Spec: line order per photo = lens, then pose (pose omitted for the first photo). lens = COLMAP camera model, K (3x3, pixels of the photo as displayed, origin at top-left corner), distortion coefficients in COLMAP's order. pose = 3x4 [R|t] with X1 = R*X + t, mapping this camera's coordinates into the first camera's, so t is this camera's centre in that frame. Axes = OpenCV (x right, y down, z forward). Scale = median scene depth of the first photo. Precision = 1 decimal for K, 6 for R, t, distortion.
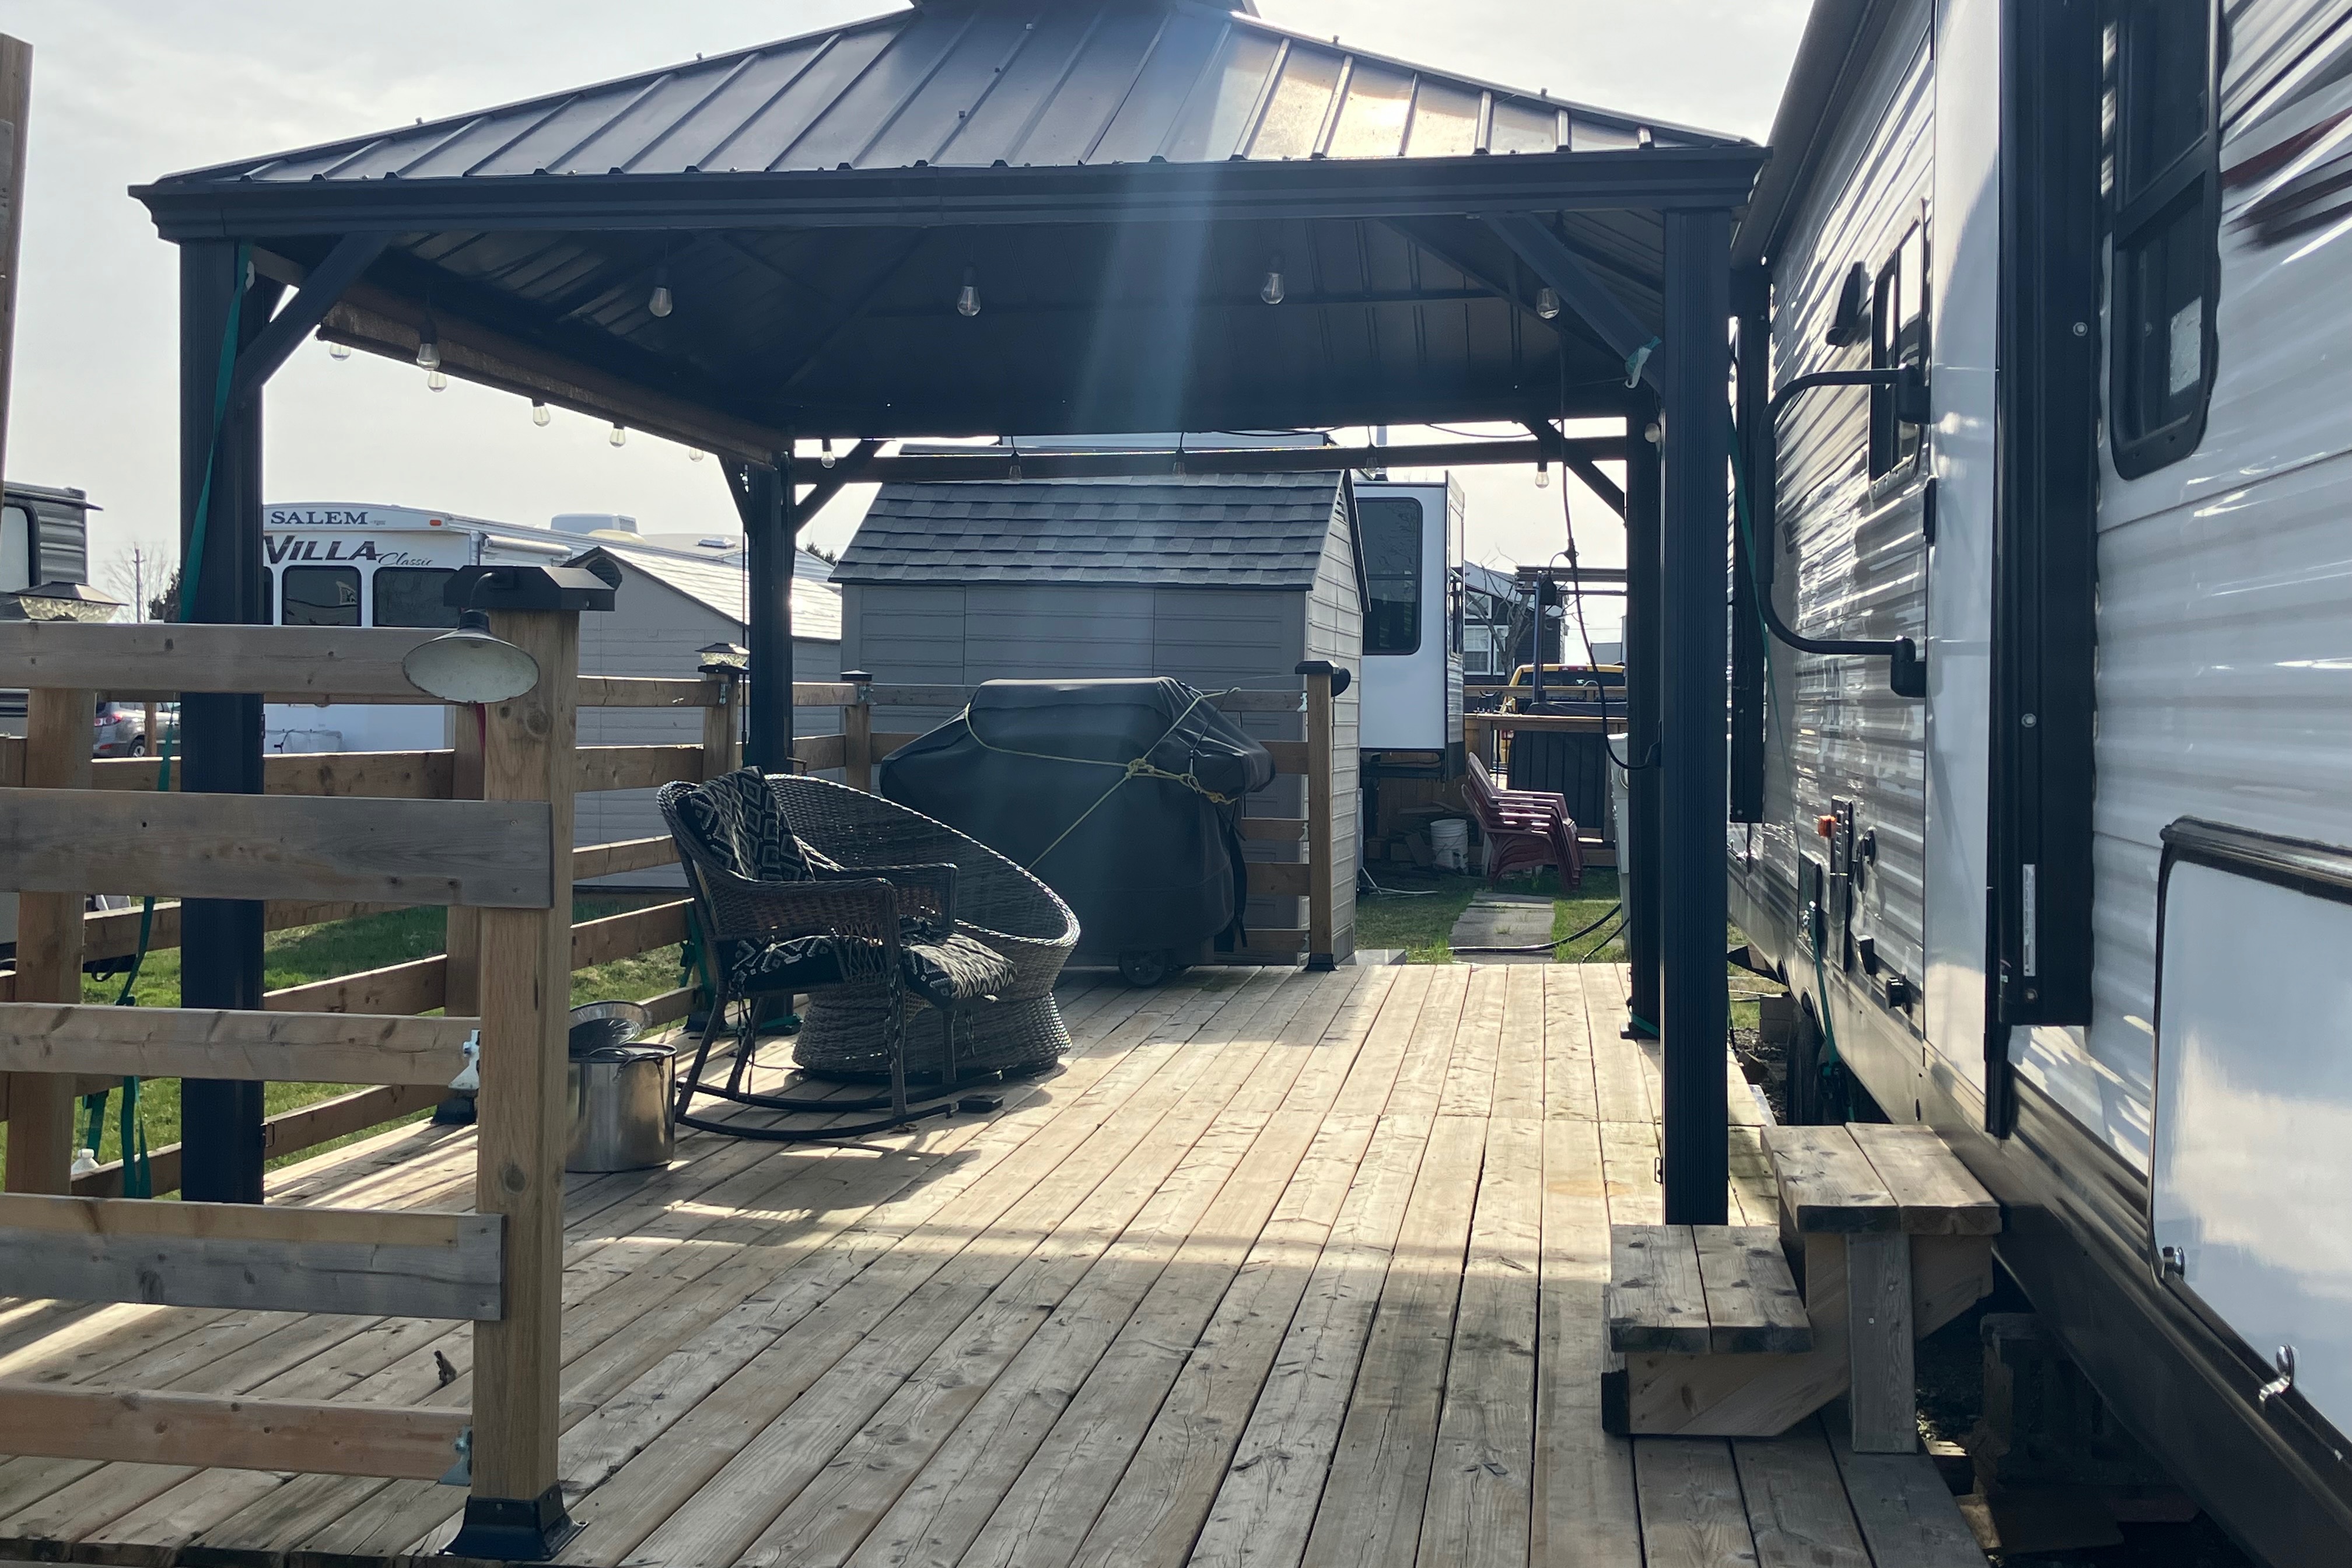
lens RADIAL K [[2487.8, 0, 1176.0], [0, 2487.8, 784.0], [0, 0, 1]] dist [0.181817, -0.424437]
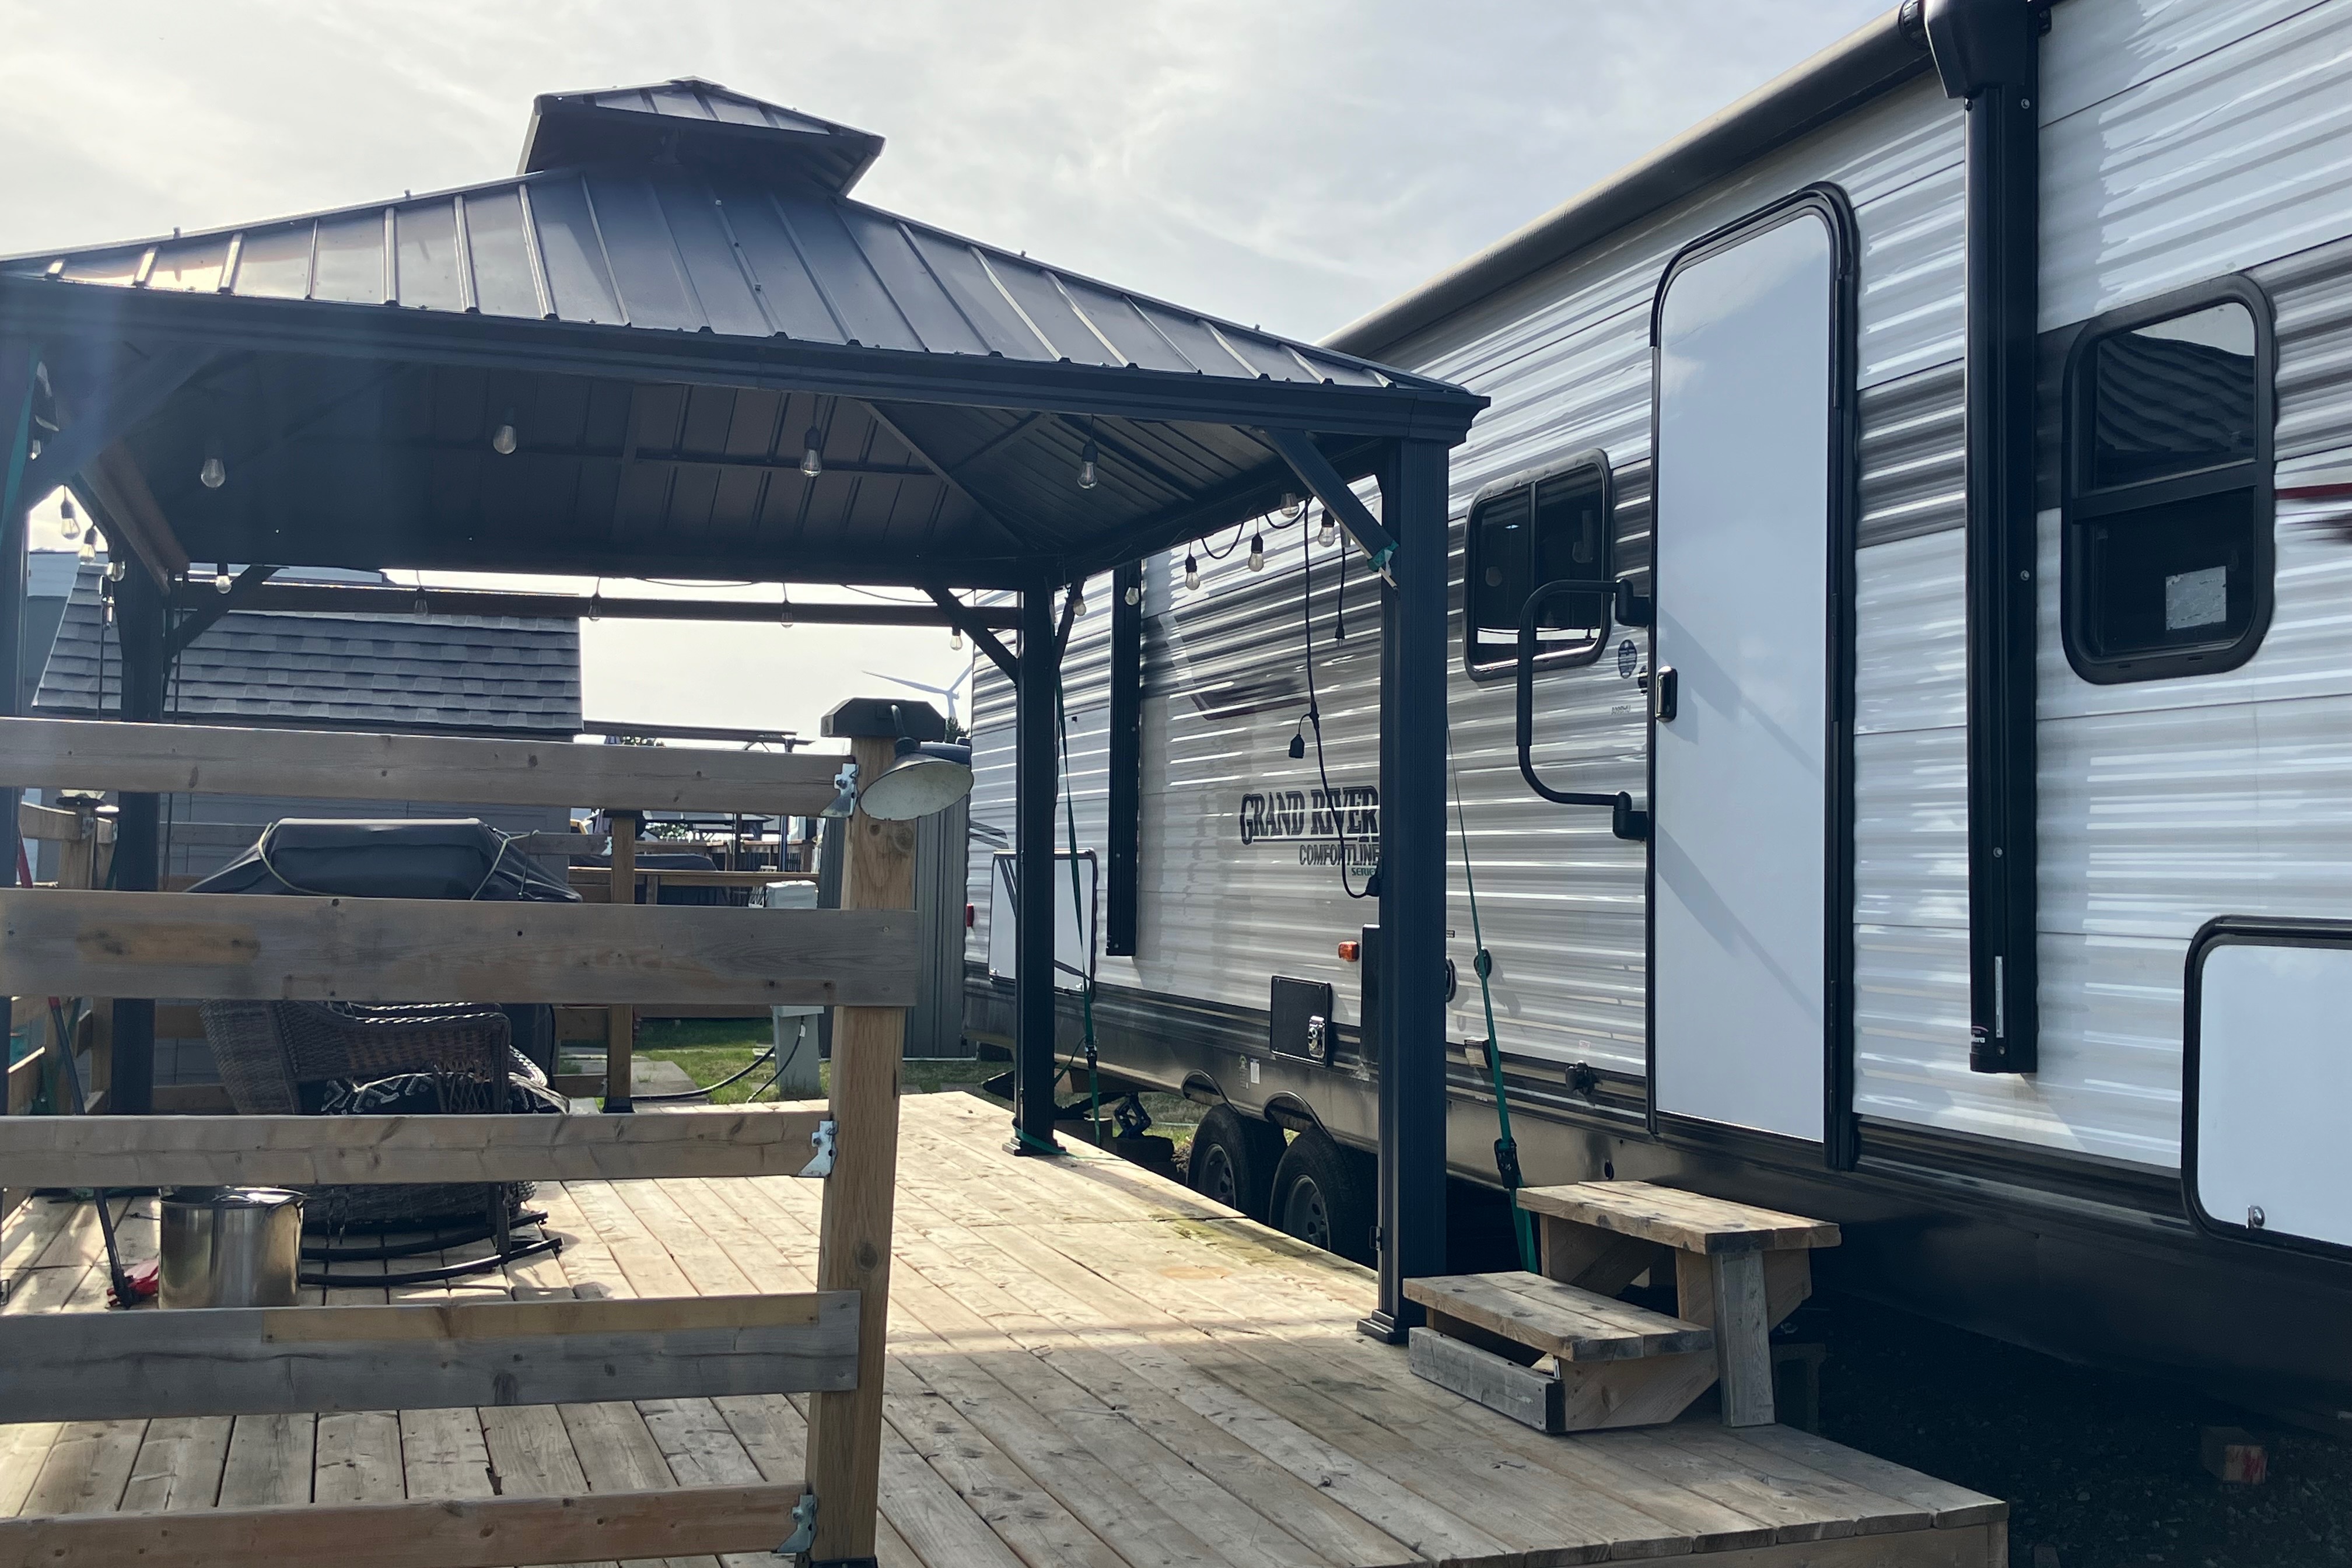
lens RADIAL K [[2487.8, 0, 1176.0], [0, 2487.8, 784.0], [0, 0, 1]] dist [0.181817, -0.424437]
pose [[0.899529, 0.023636, 0.436222, -0.606202], [0.003672, 0.998091, -0.061651, 0.019023], [-0.436846, 0.057059, 0.897725, -0.045638]]
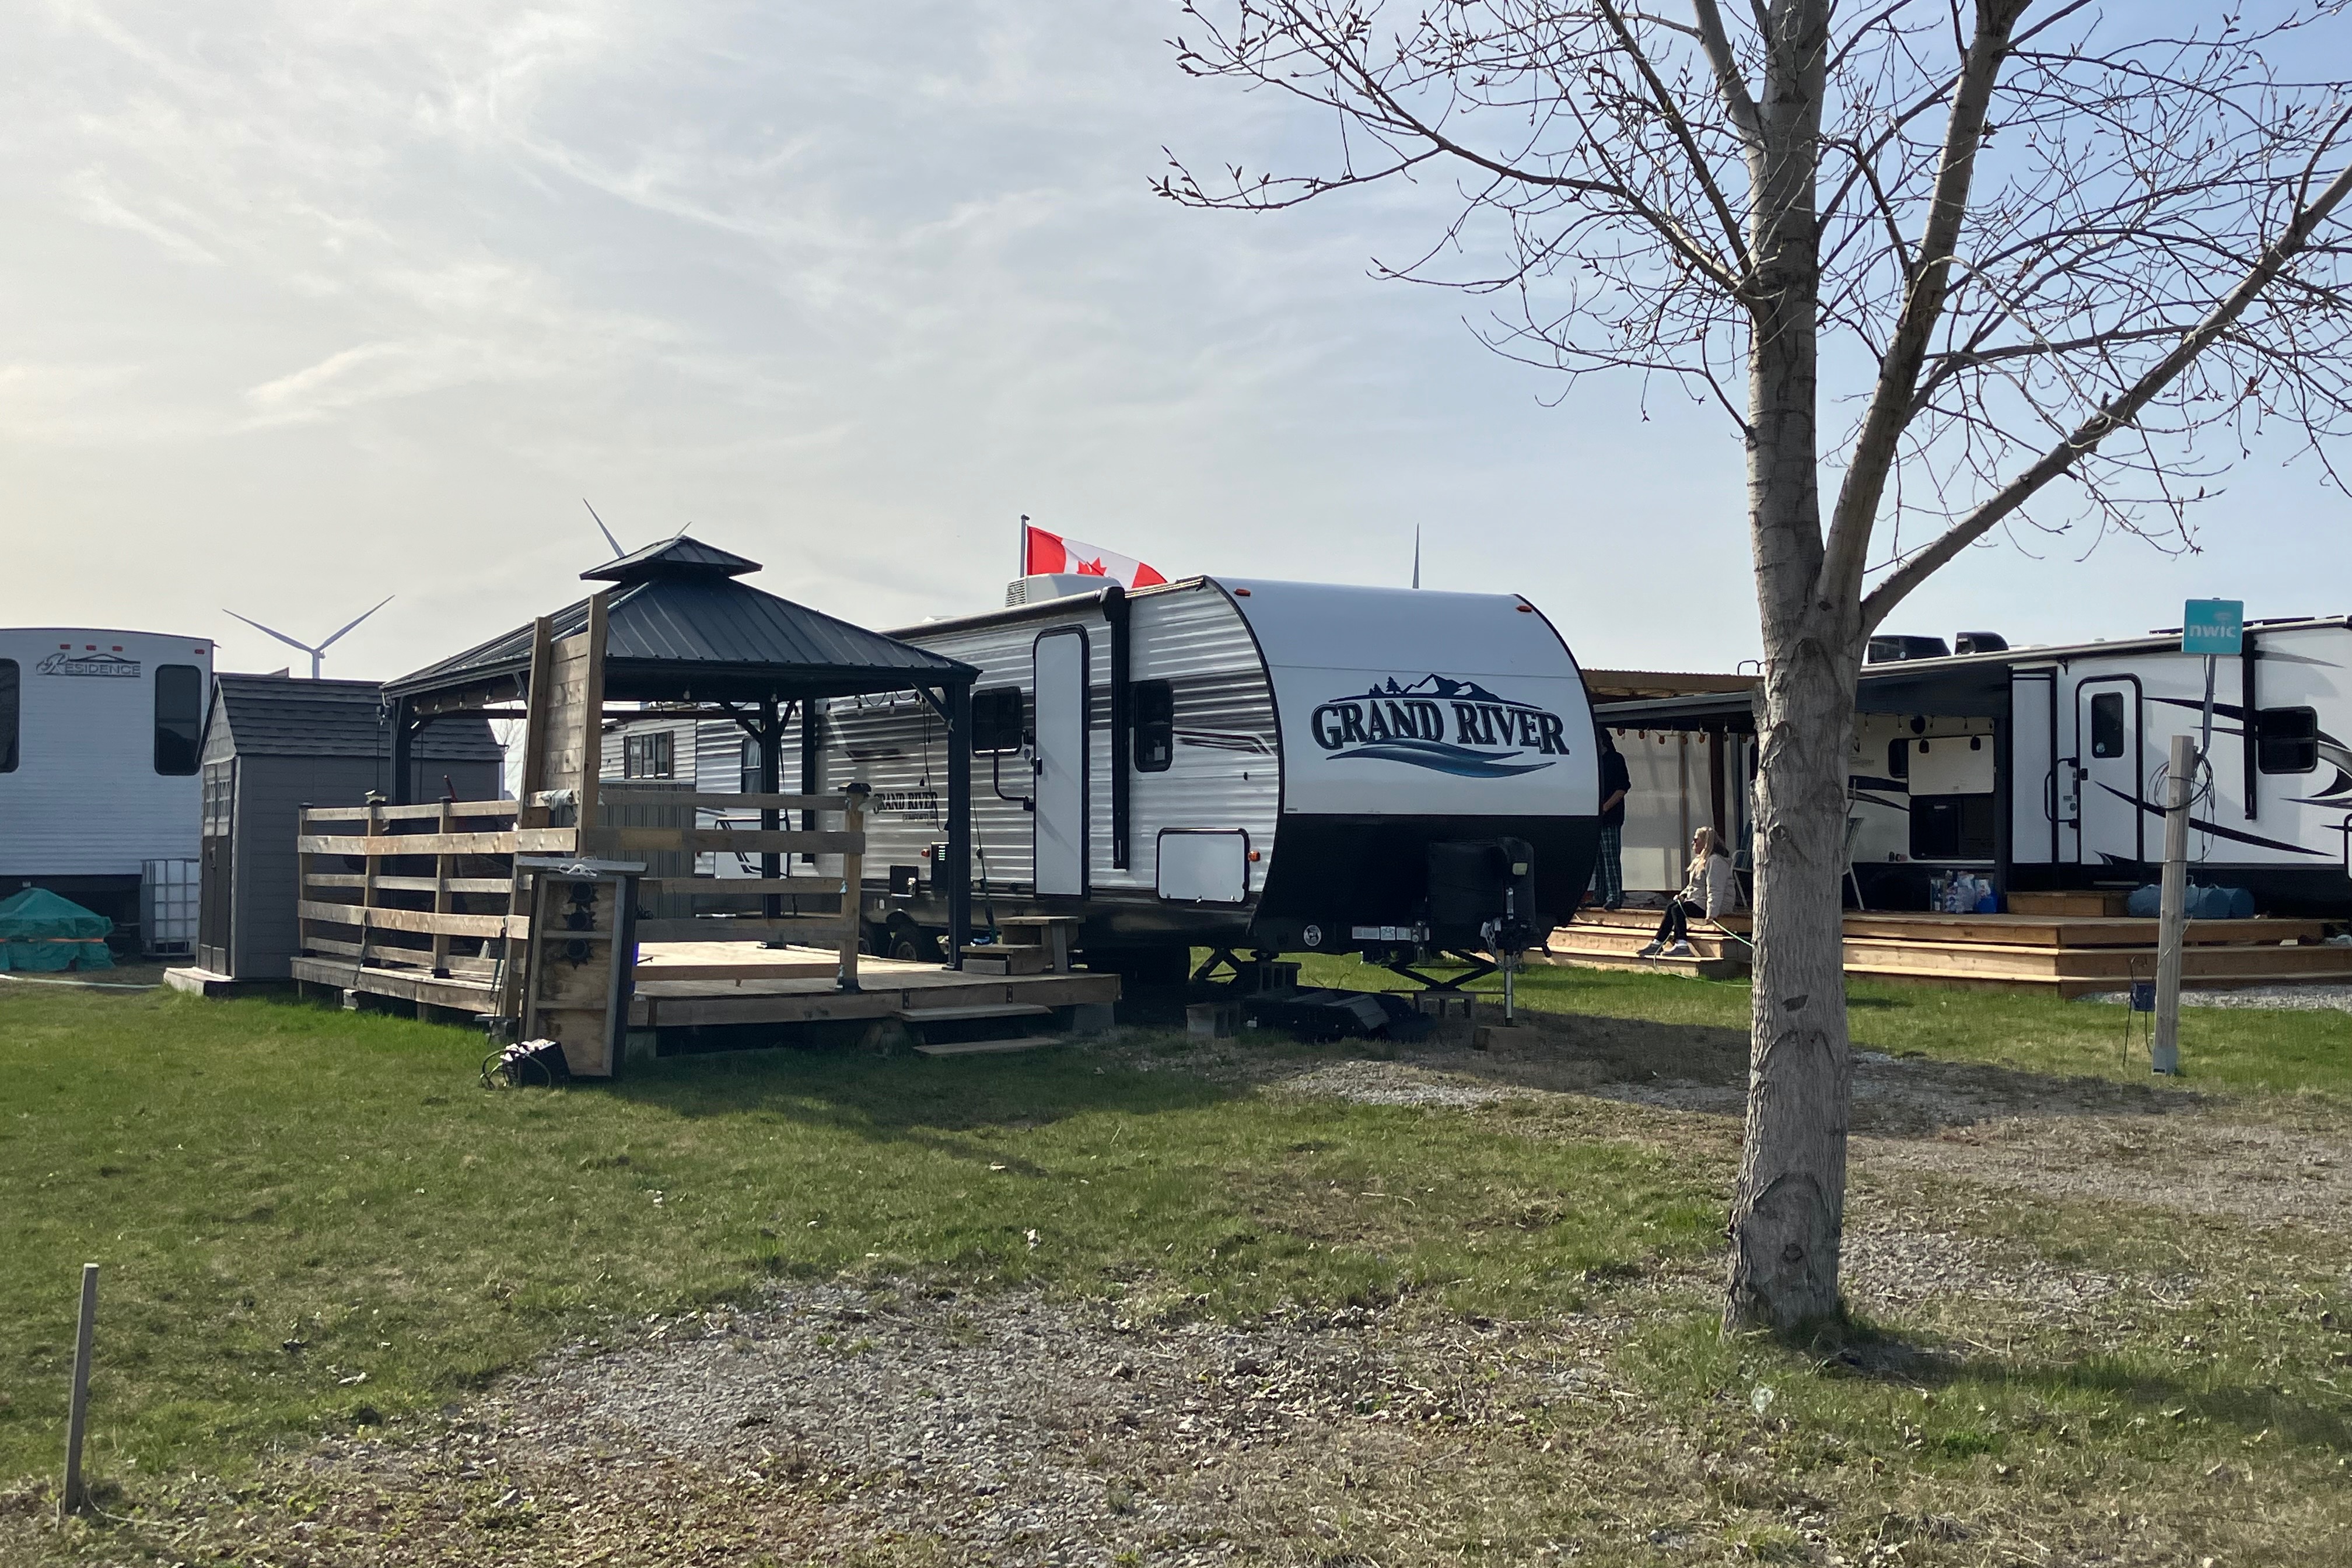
lens RADIAL K [[2487.8, 0, 1176.0], [0, 2487.8, 784.0], [0, 0, 1]] dist [0.181817, -0.424437]
pose [[0.768226, 0.008904, 0.640117, -2.804438], [0.024871, 0.998733, -0.043741, 0.138916], [-0.639695, 0.049523, 0.767032, -3.011830]]
